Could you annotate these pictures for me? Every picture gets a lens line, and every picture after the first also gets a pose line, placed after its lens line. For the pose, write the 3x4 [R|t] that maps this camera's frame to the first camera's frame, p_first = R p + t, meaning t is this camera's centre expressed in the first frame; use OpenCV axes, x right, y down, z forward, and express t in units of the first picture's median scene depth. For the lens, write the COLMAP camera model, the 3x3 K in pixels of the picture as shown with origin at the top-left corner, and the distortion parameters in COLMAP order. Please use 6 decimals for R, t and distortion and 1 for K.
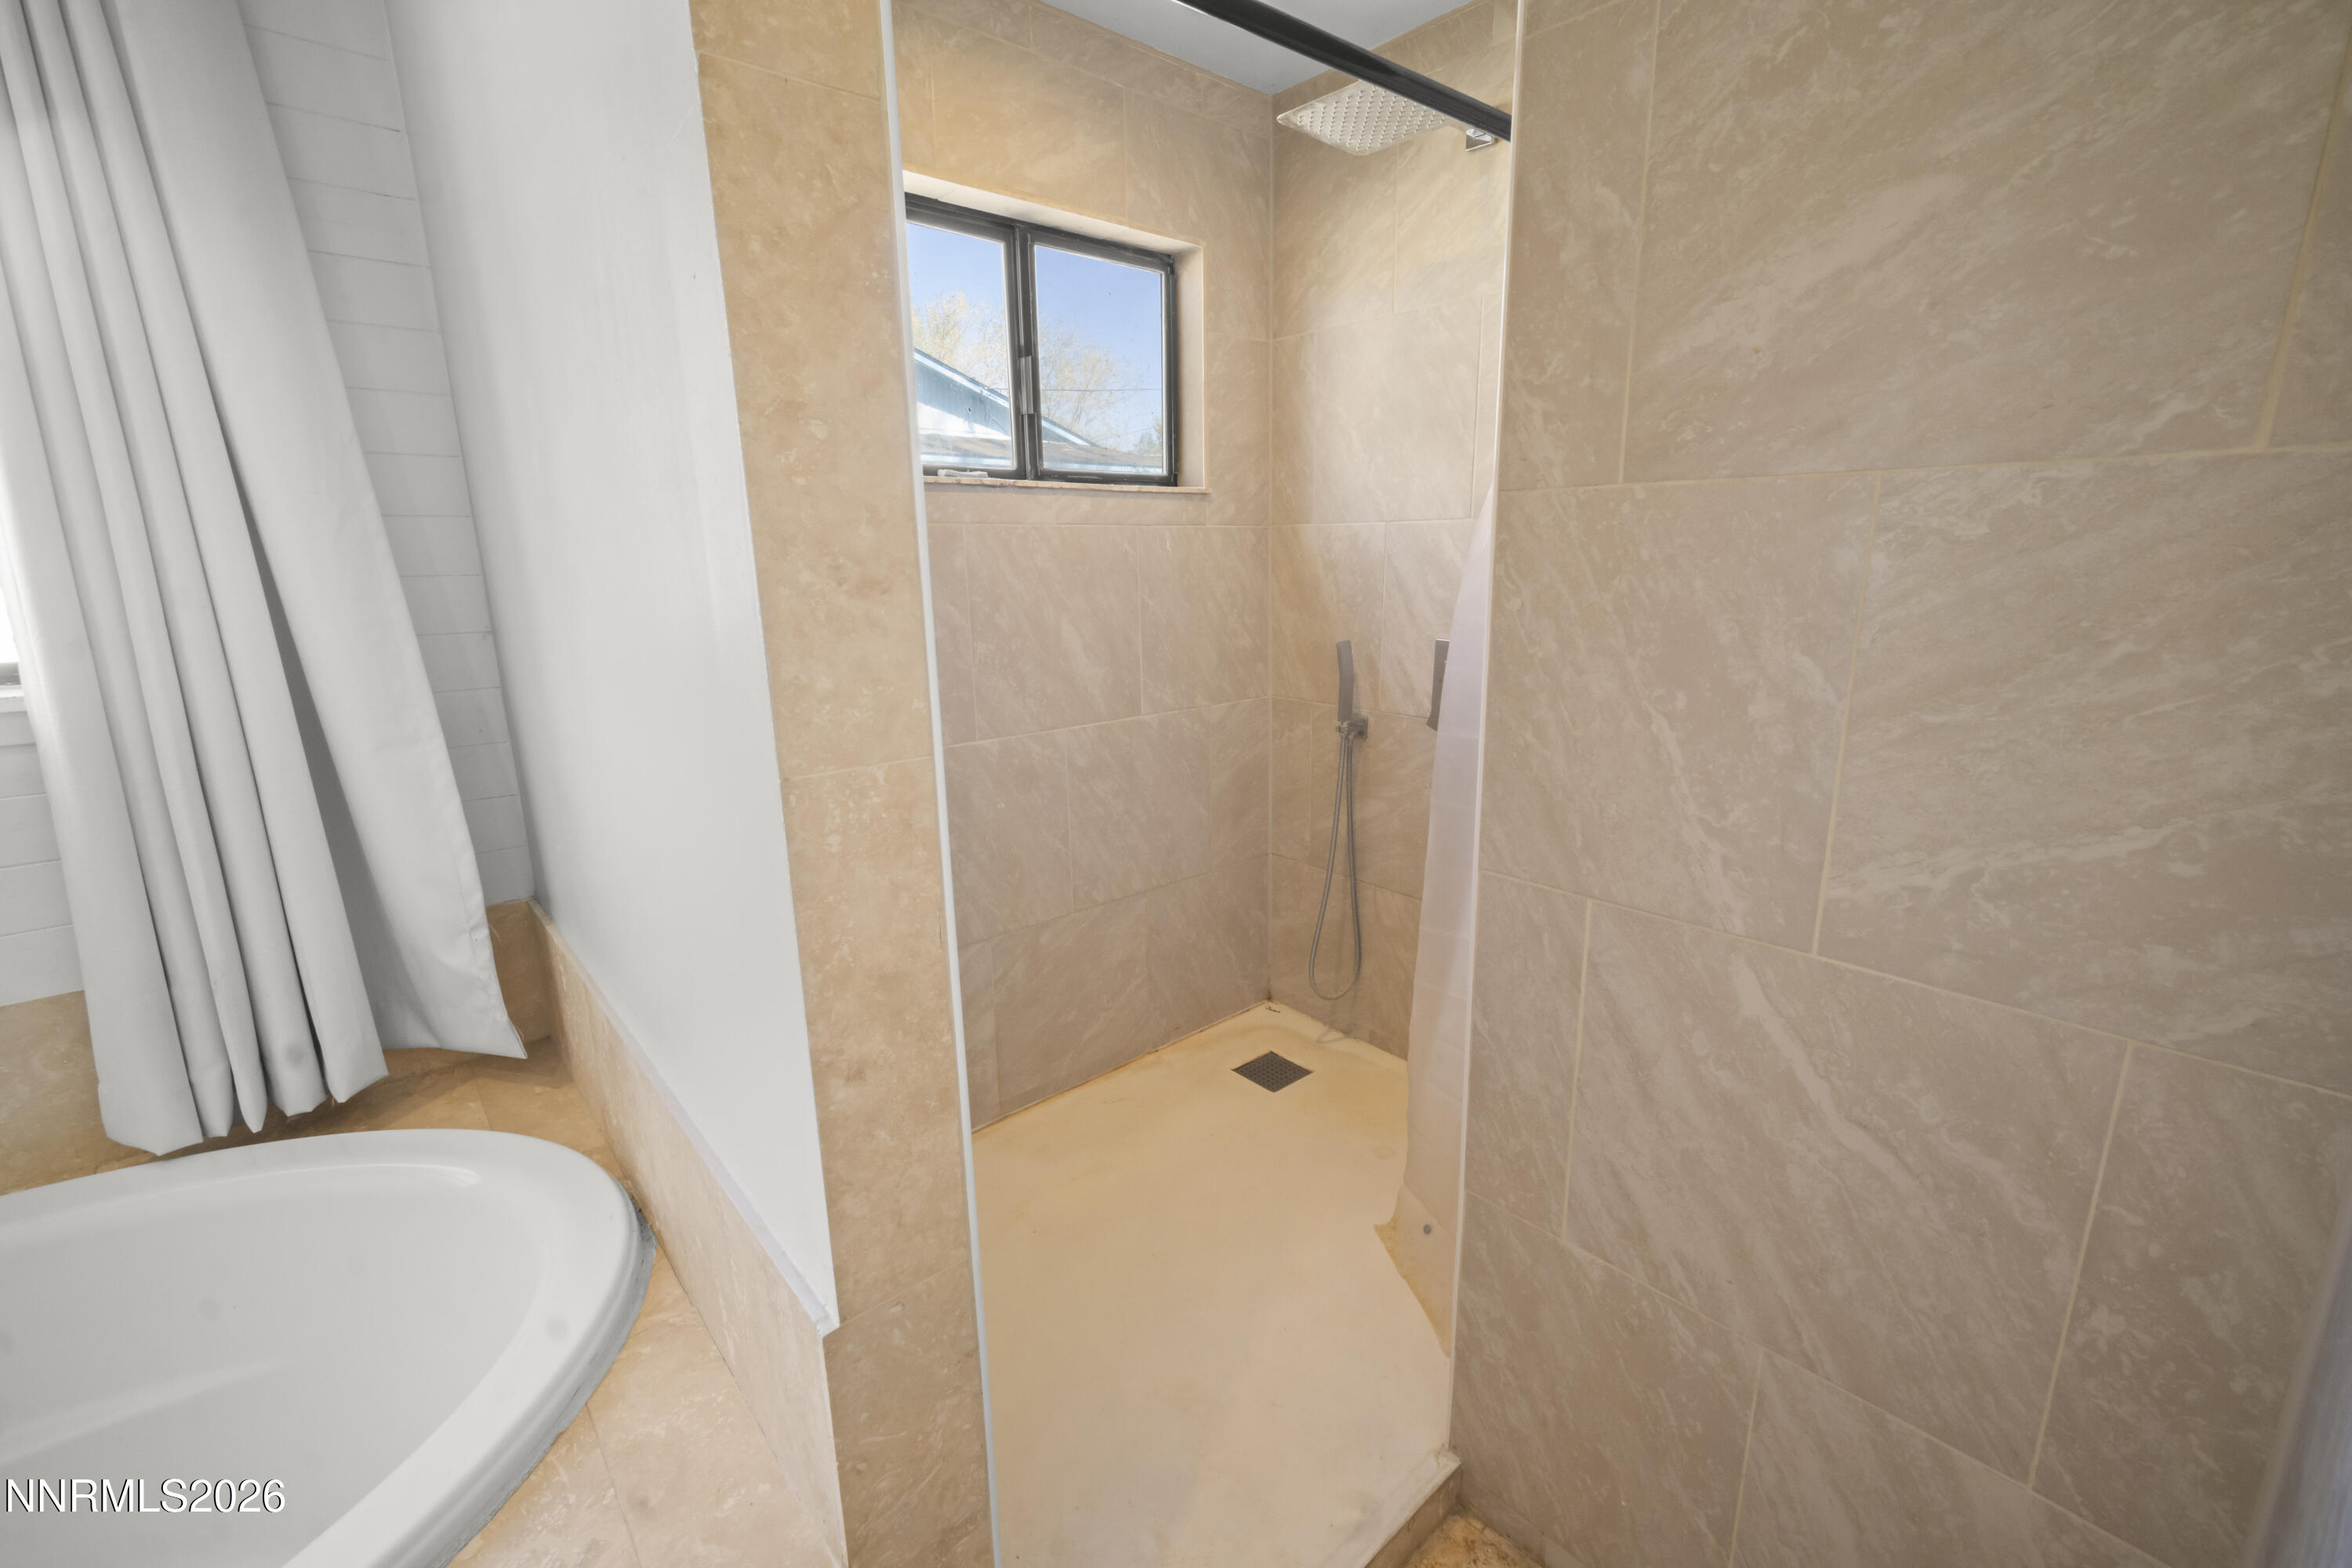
lens RADIAL K [[980.9, 0, 1191.9], [0, 980.9, 774.3], [0, 0, 1]] dist [-0.004155, 0.001071]
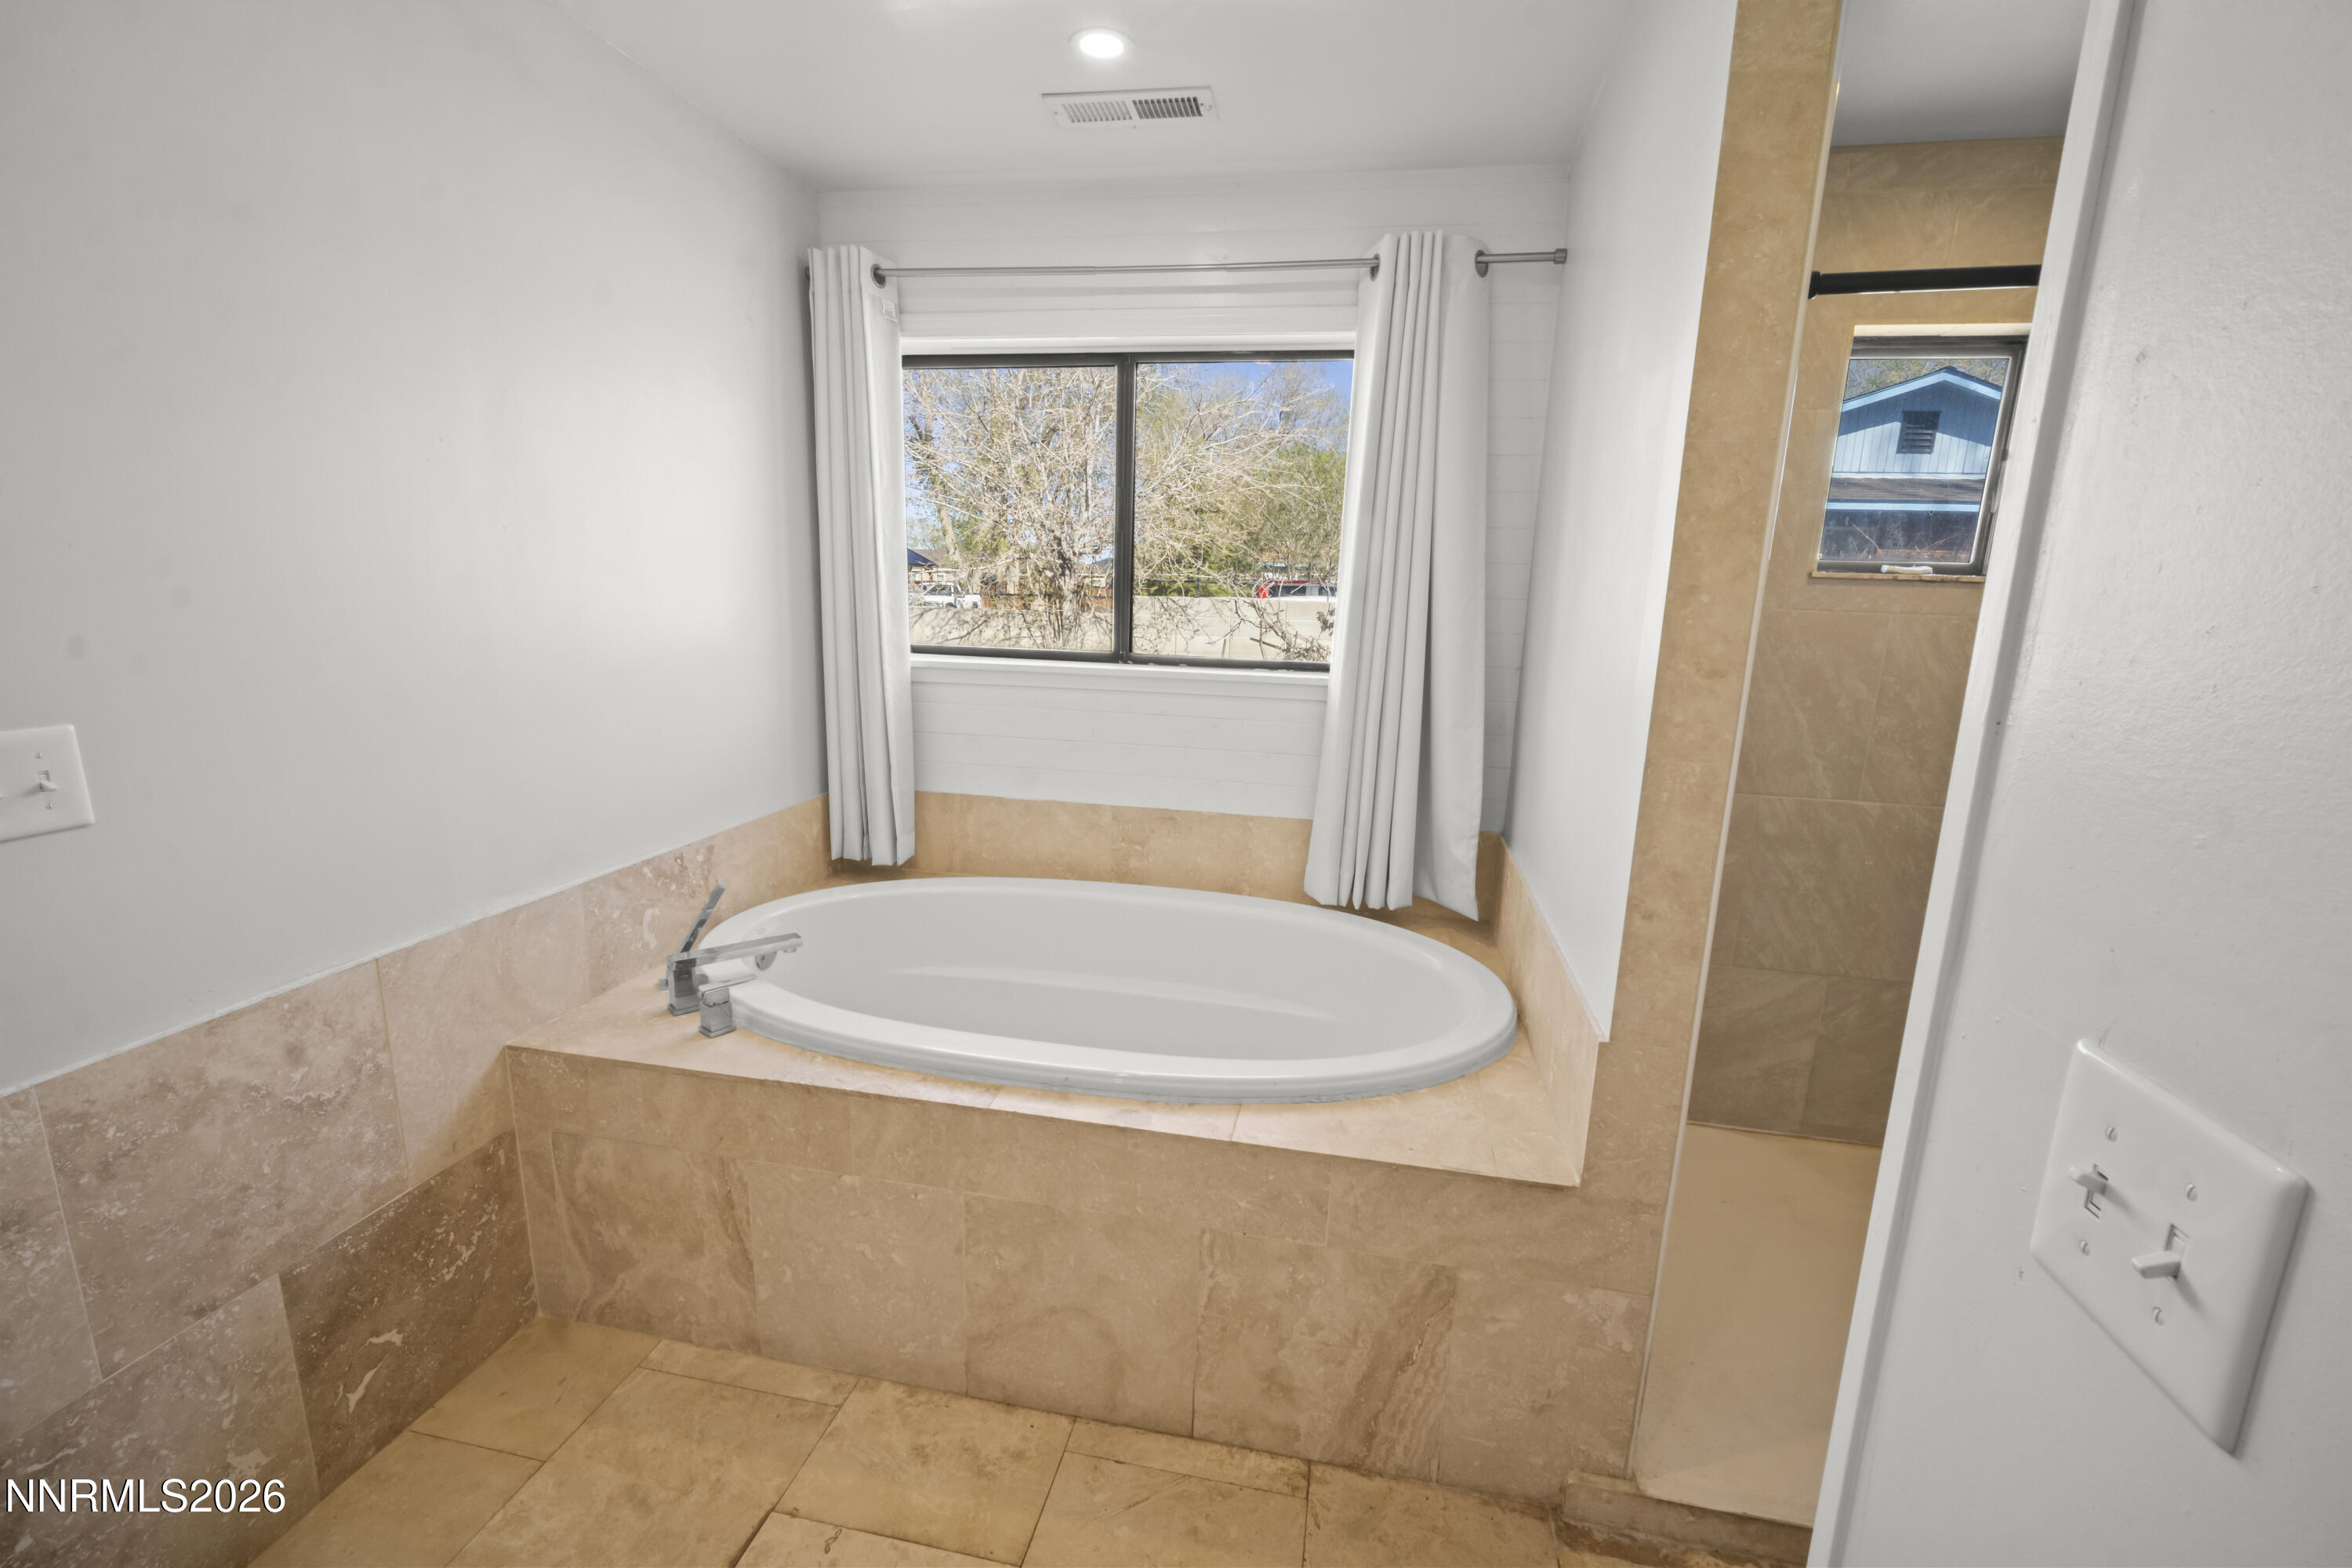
lens RADIAL K [[980.9, 0, 1185.4], [0, 980.9, 791.6], [0, 0, 1]] dist [-0.004155, 0.001071]
pose [[0.605651, 0.194610, -0.771566, 0.312188], [-0.215673, 0.973484, 0.076244, 0.062962], [0.765945, 0.120229, 0.631564, -0.544839]]
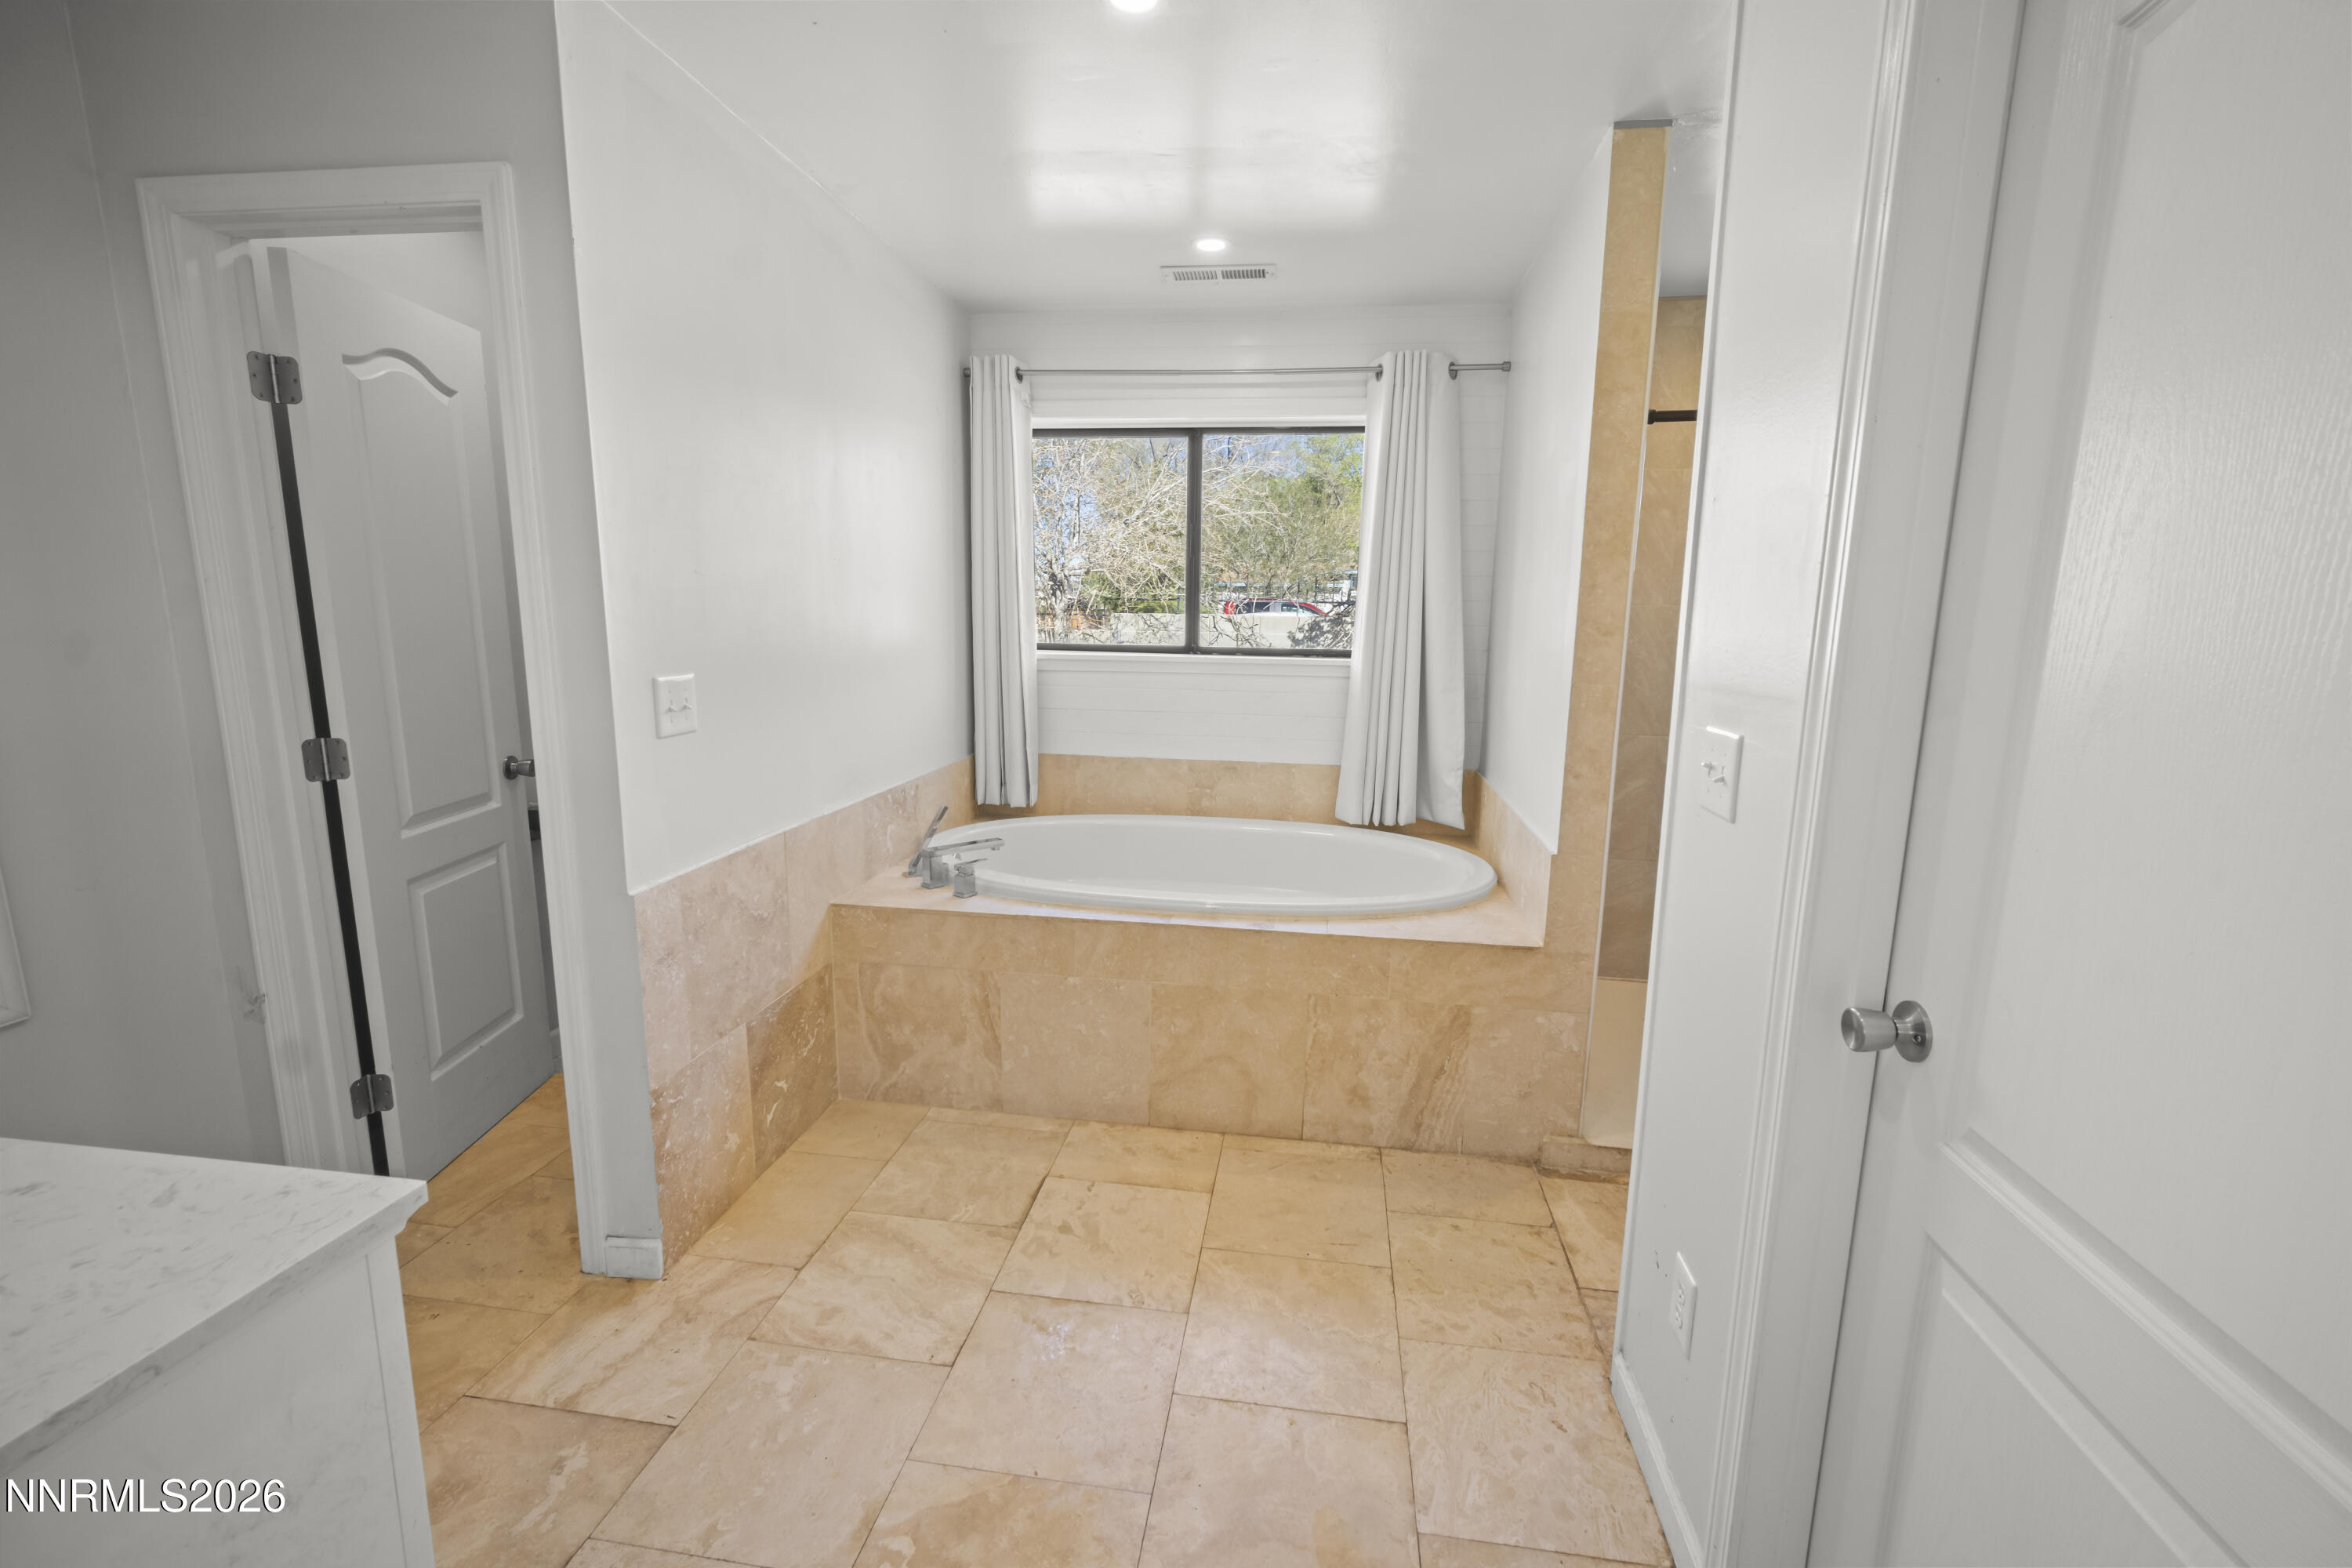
lens RADIAL K [[989.1, 0, 1179.7], [0, 989.1, 772.7], [0, 0, 1]] dist [0.000448, -0.000776]
pose [[0.642840, 0.150259, -0.751119, 0.742057], [-0.197177, 0.979988, 0.027291, 0.261379], [0.740188, 0.130560, 0.659603, -1.256320]]
